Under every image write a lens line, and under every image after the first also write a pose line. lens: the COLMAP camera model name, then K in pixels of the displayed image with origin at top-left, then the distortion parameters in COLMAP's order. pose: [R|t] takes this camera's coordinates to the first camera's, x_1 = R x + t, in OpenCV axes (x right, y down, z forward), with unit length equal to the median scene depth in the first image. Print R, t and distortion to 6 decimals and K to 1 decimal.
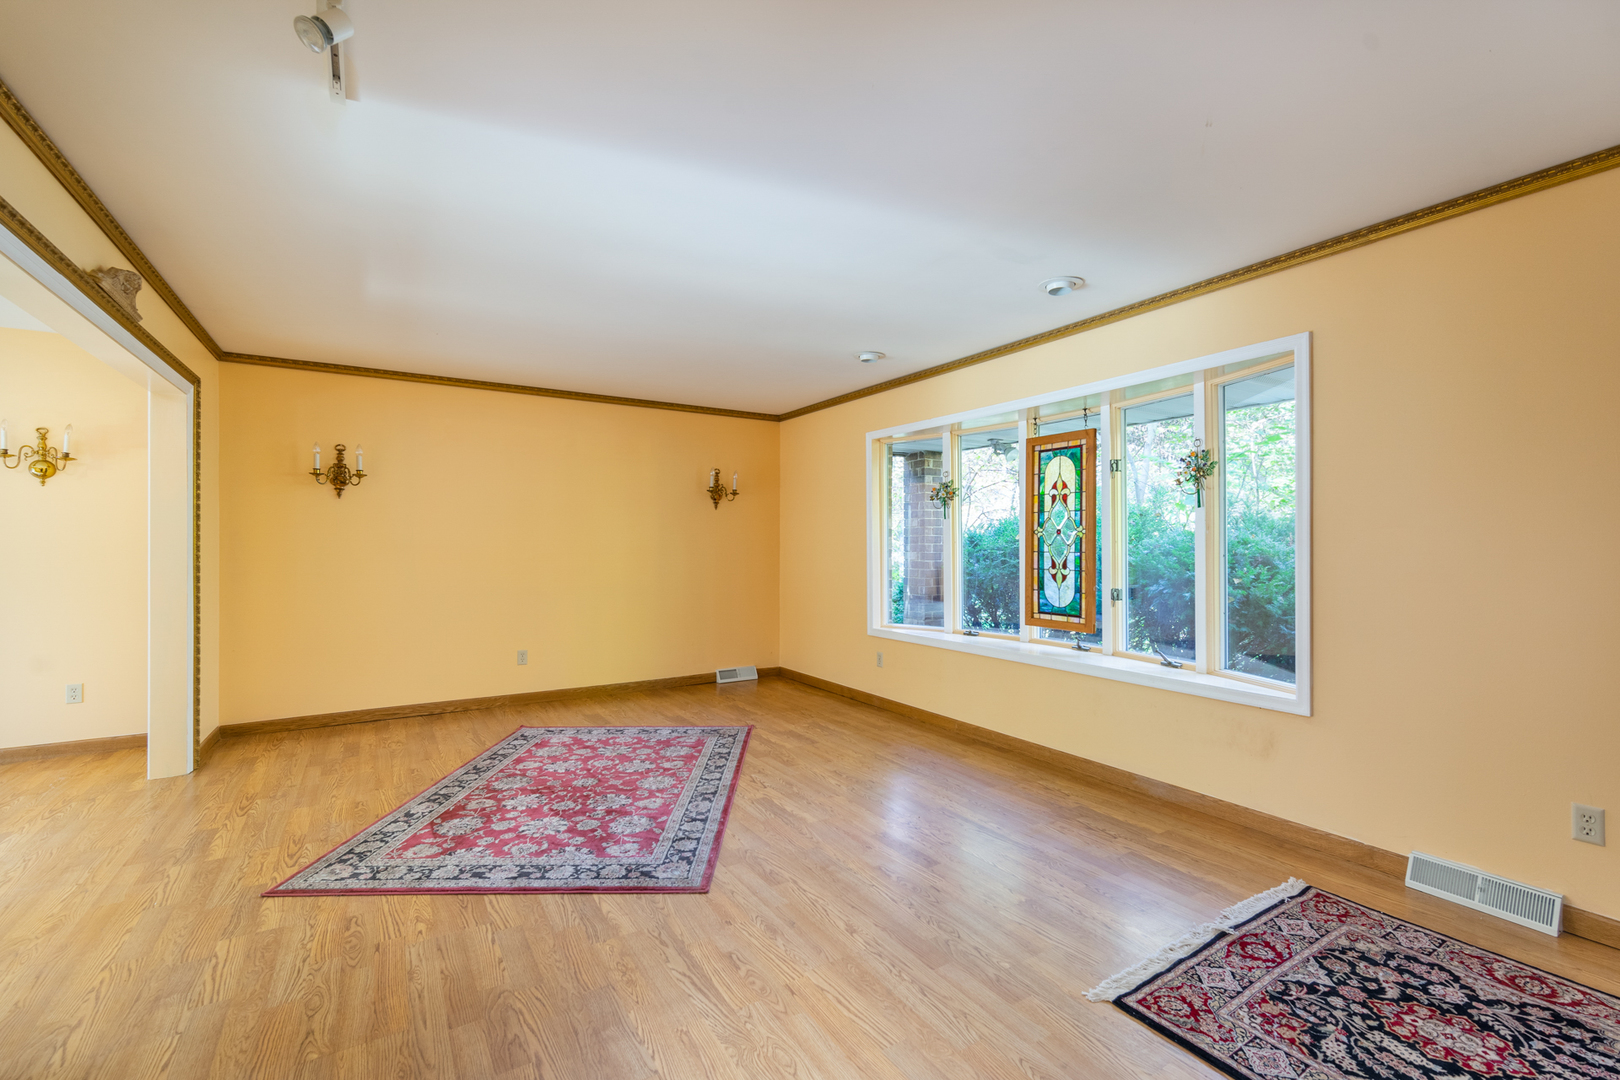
lens RADIAL K [[692.2, 0, 807.8], [0, 692.2, 540.2], [0, 0, 1]] dist [0.000151, -0.000025]
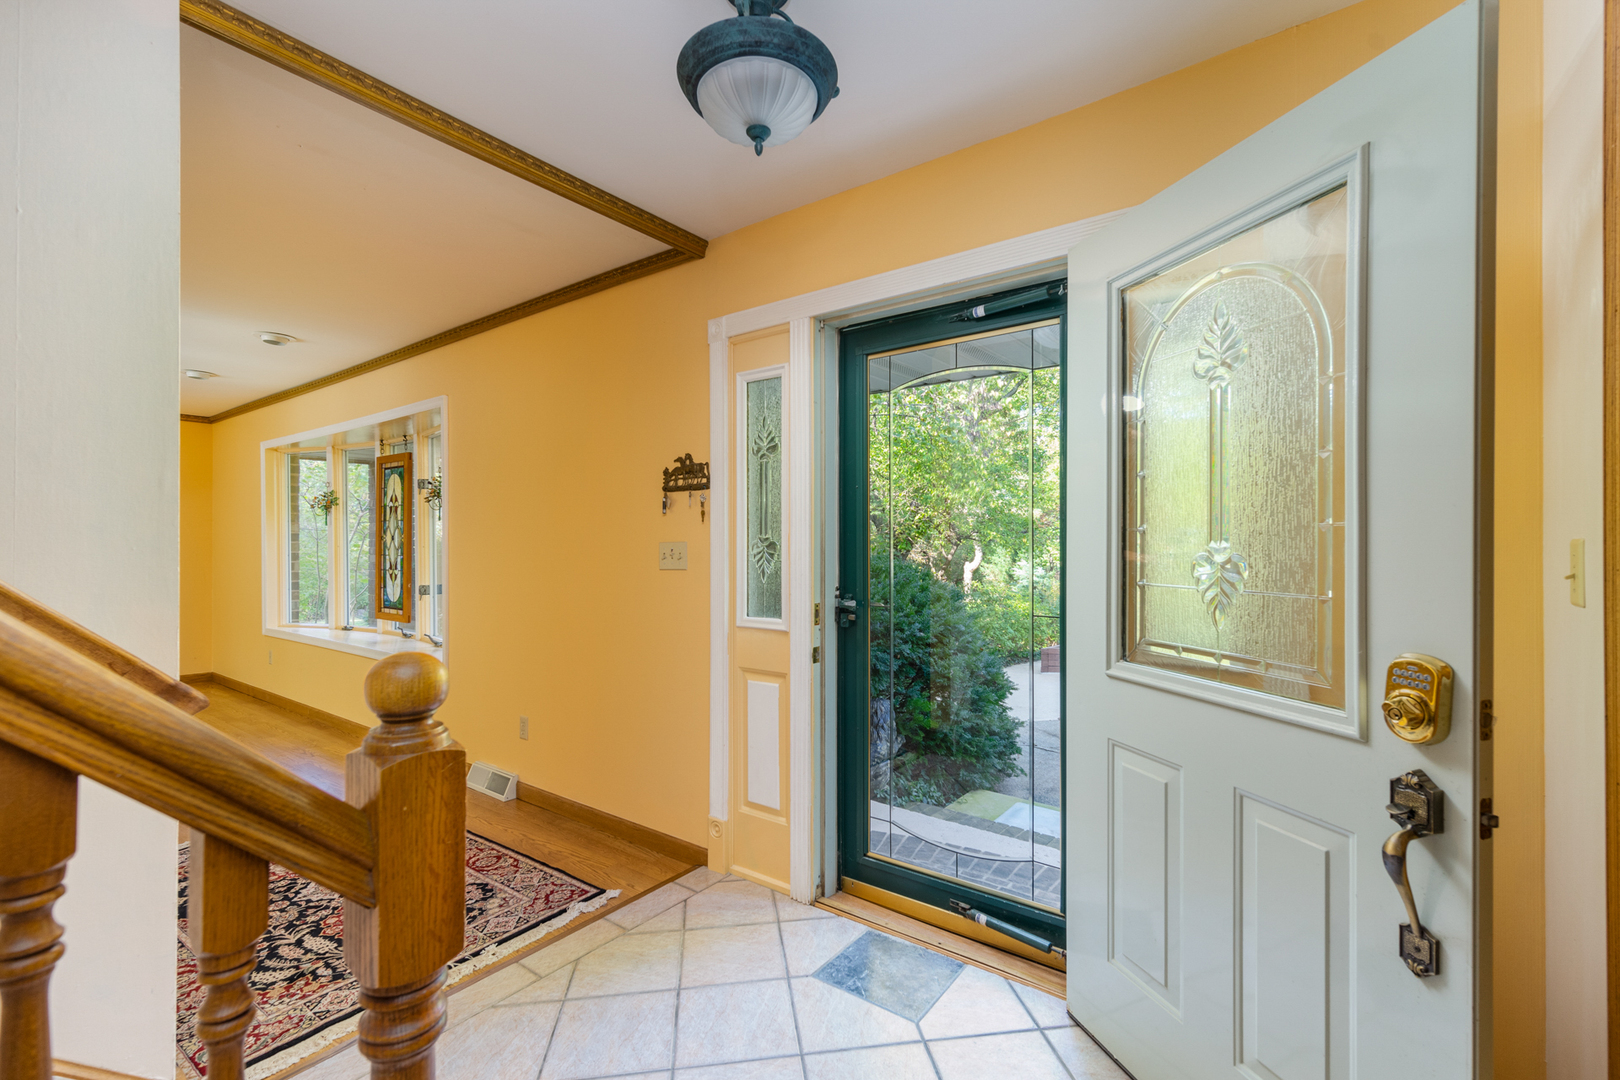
lens RADIAL K [[692.2, 0, 811.5], [0, 692.2, 545.1], [0, 0, 1]] dist [0.000151, -0.000025]
pose [[0.926898, 0.000463, 0.375314, 0.564429], [-0.002949, 0.999977, 0.006051, -0.009418], [-0.375303, -0.006715, 0.926878, -0.347205]]
